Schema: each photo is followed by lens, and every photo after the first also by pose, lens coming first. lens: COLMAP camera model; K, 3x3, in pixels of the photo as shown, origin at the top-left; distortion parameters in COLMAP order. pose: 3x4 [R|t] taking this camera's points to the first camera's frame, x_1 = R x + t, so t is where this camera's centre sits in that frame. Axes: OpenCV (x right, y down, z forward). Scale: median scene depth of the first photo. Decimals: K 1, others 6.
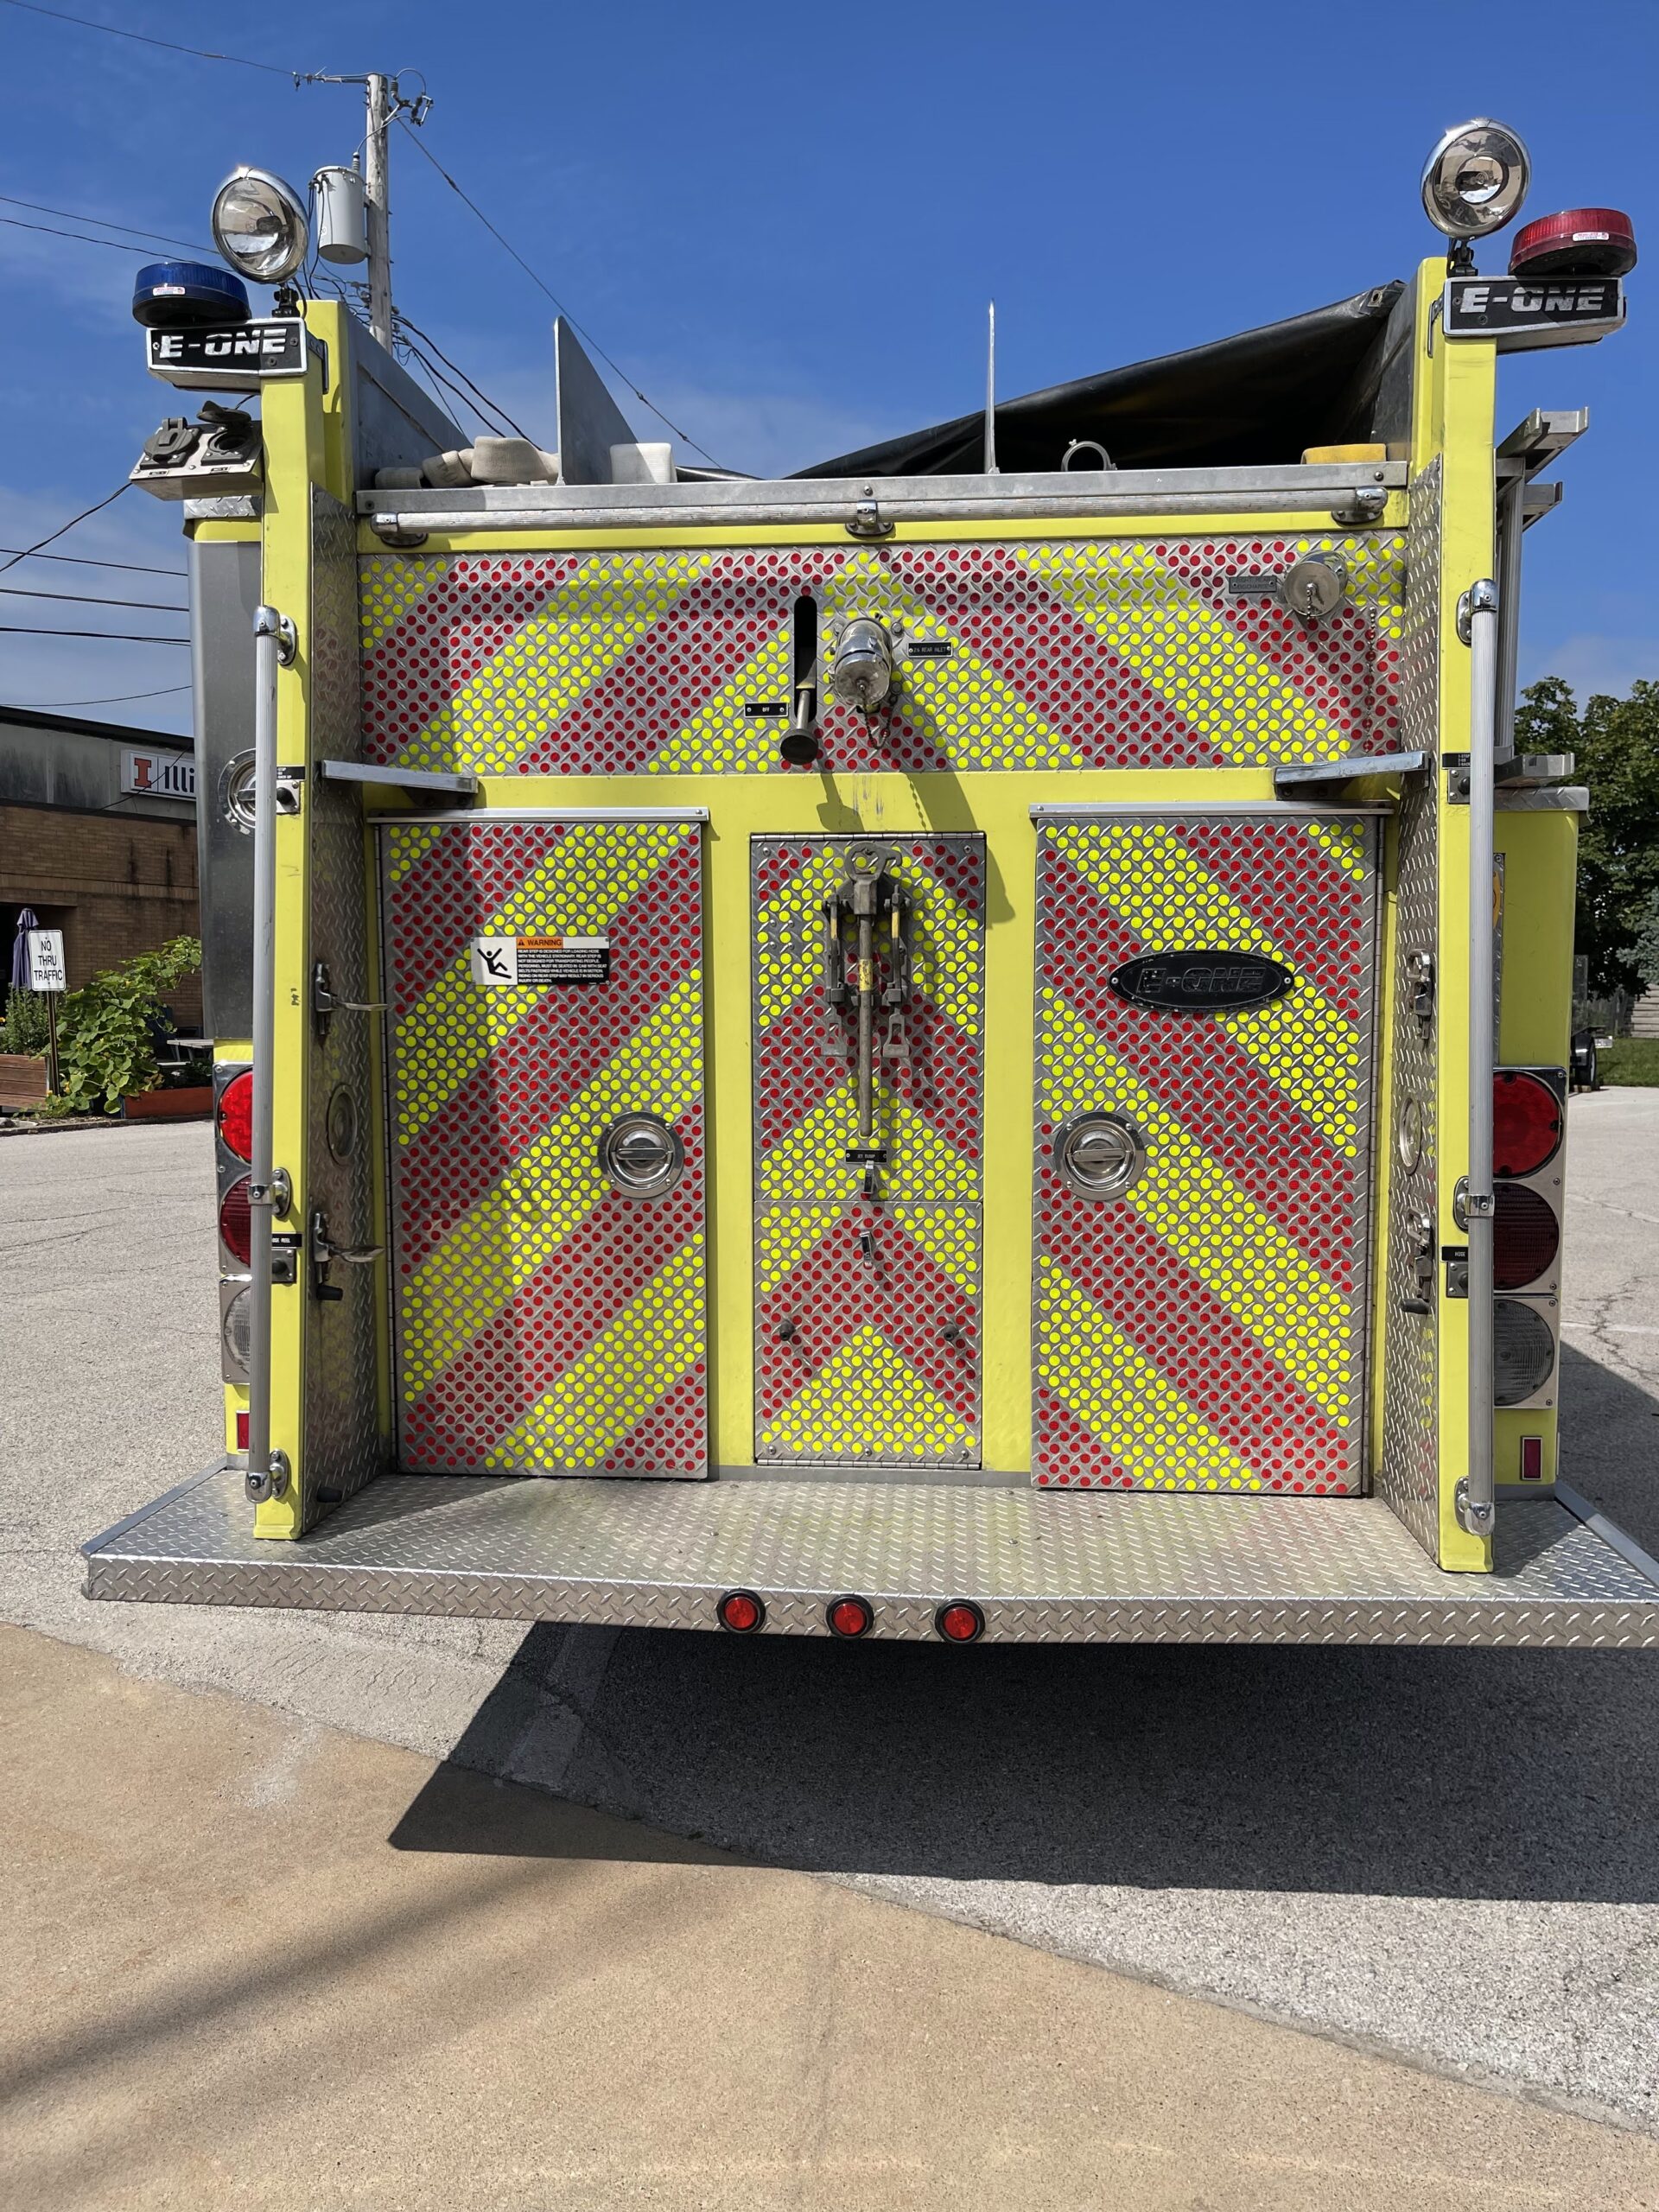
lens RADIAL K [[1675.1, 0, 823.5], [0, 1675.1, 1117.0], [0, 0, 1]] dist [0.063167, -0.083899]
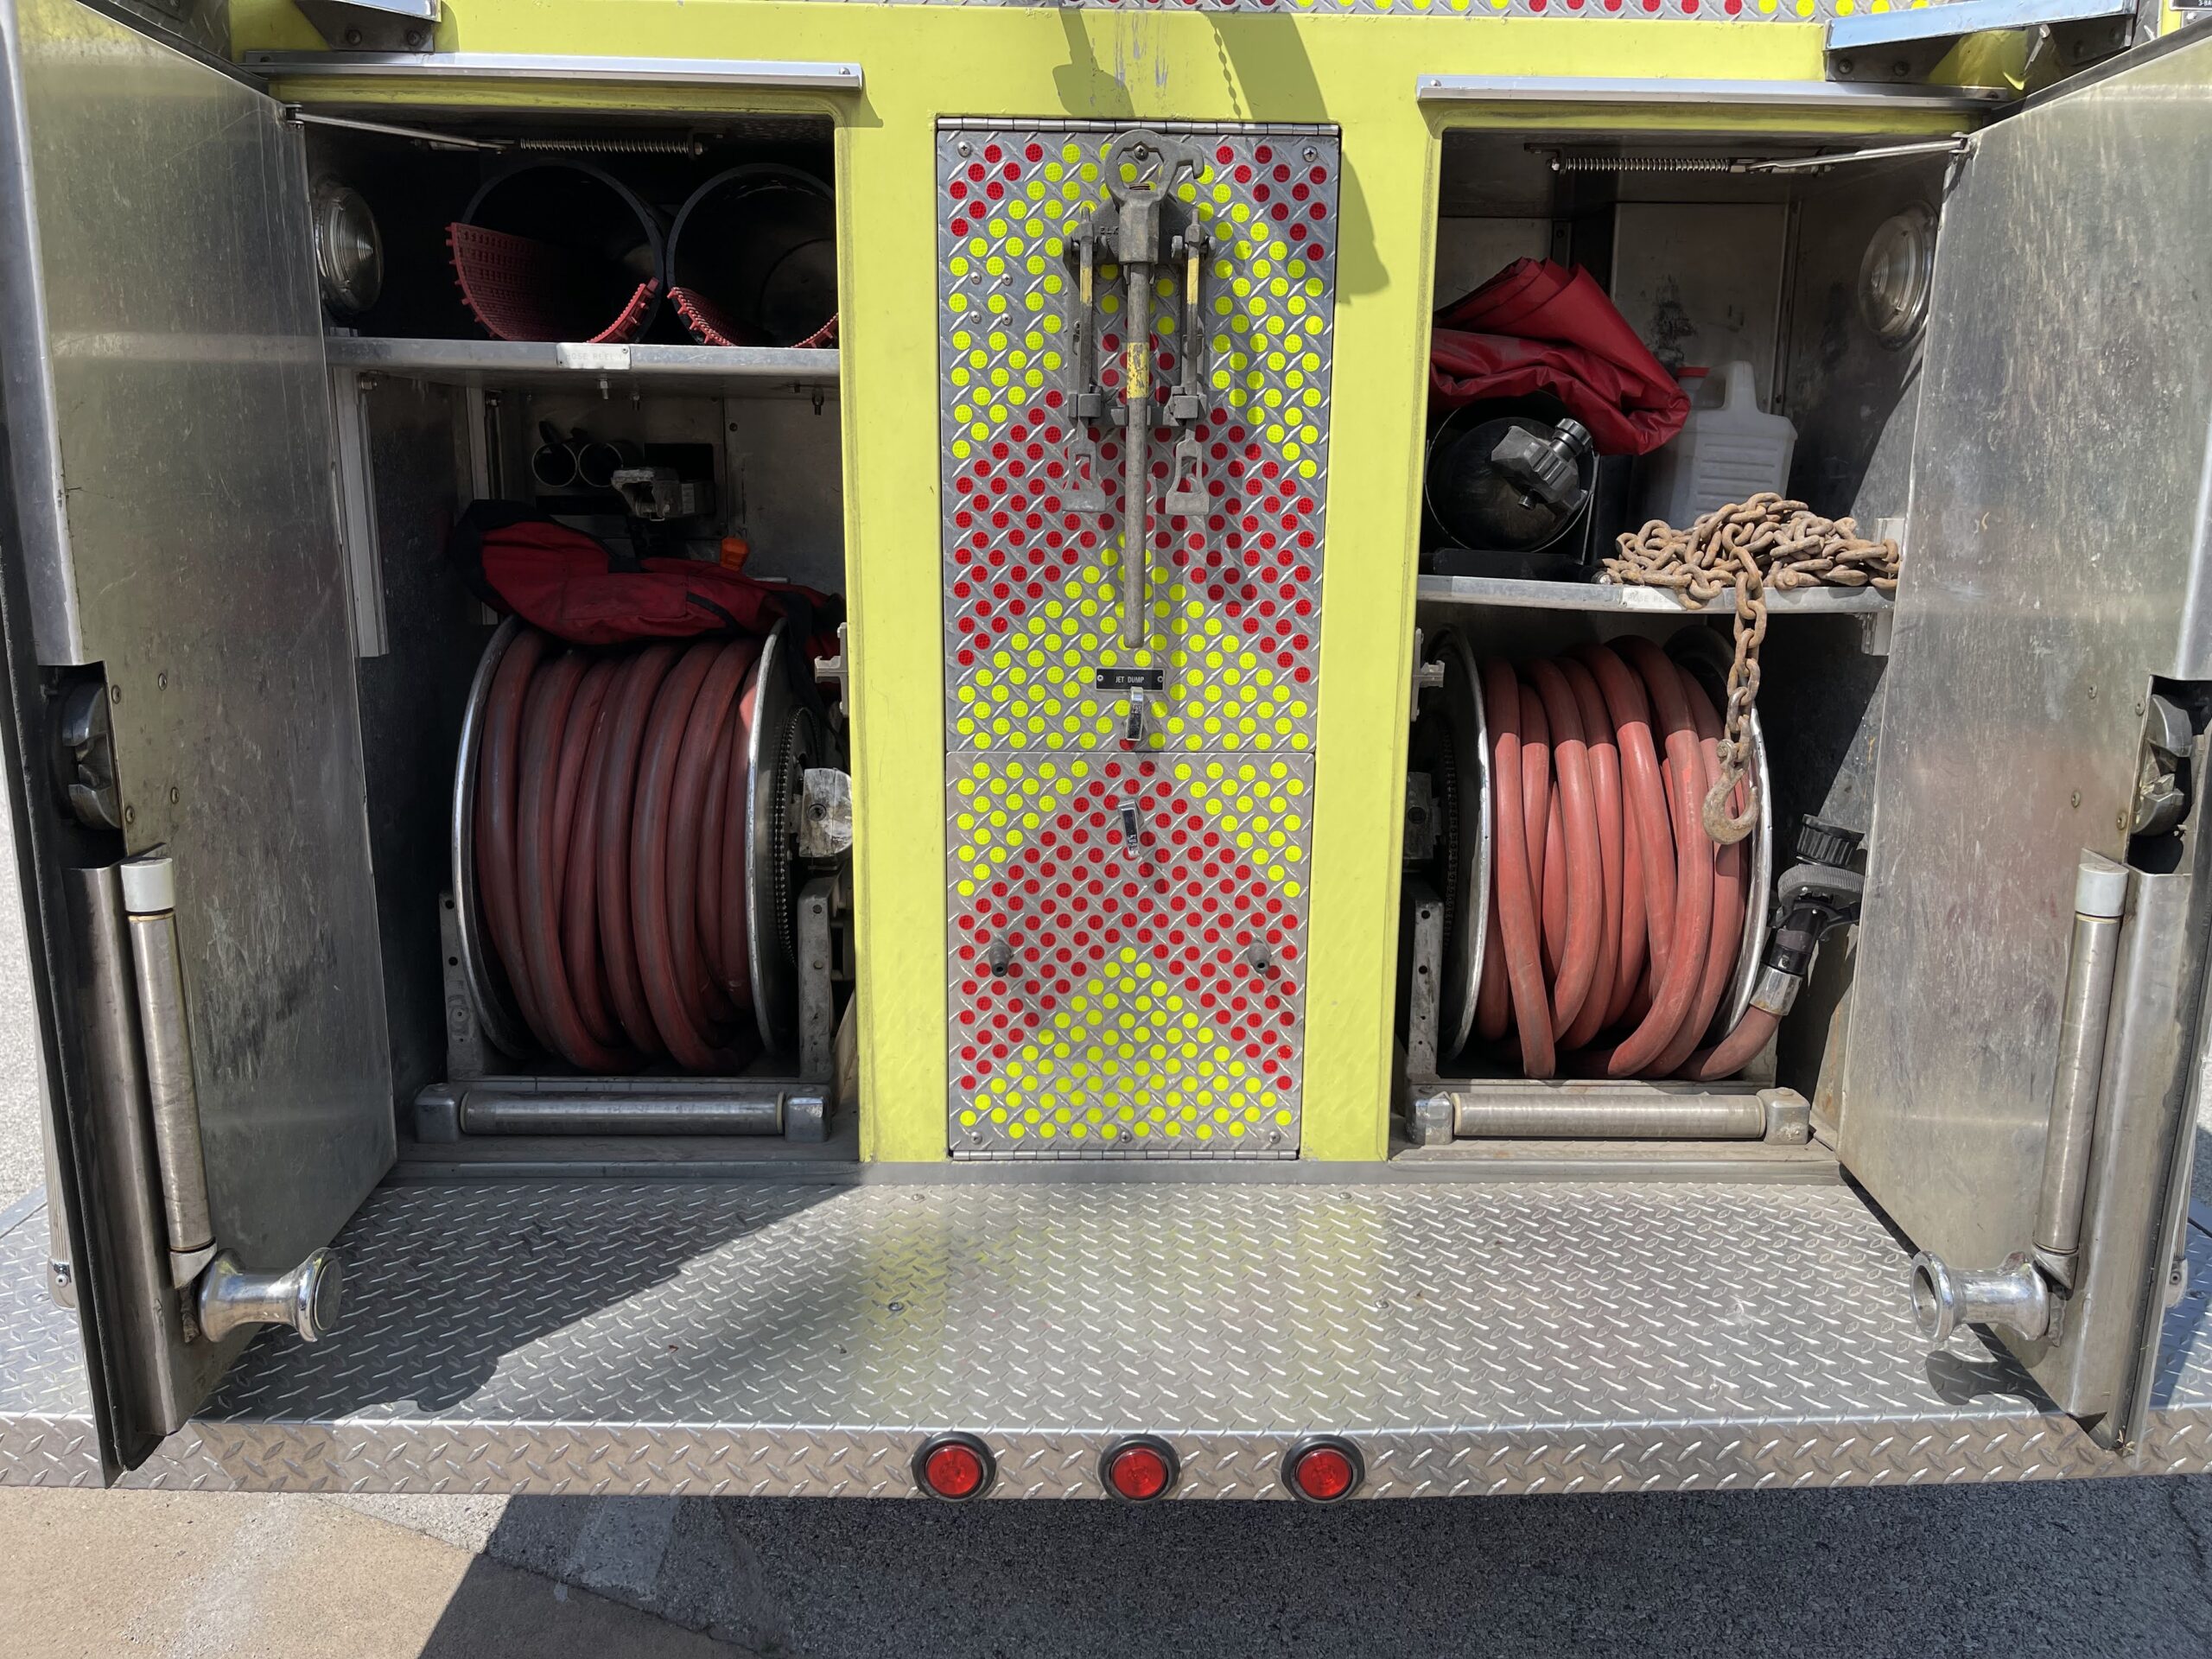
lens RADIAL K [[1675.1, 0, 1123.3], [0, 1675.1, 831.5], [0, 0, 1]] dist [0.063167, -0.083899]
pose [[0.993246, -0.011036, 0.115499, -0.049031], [-0.005198, 0.990235, 0.139313, -0.007025], [-0.115909, -0.138972, 0.983490, 0.390858]]
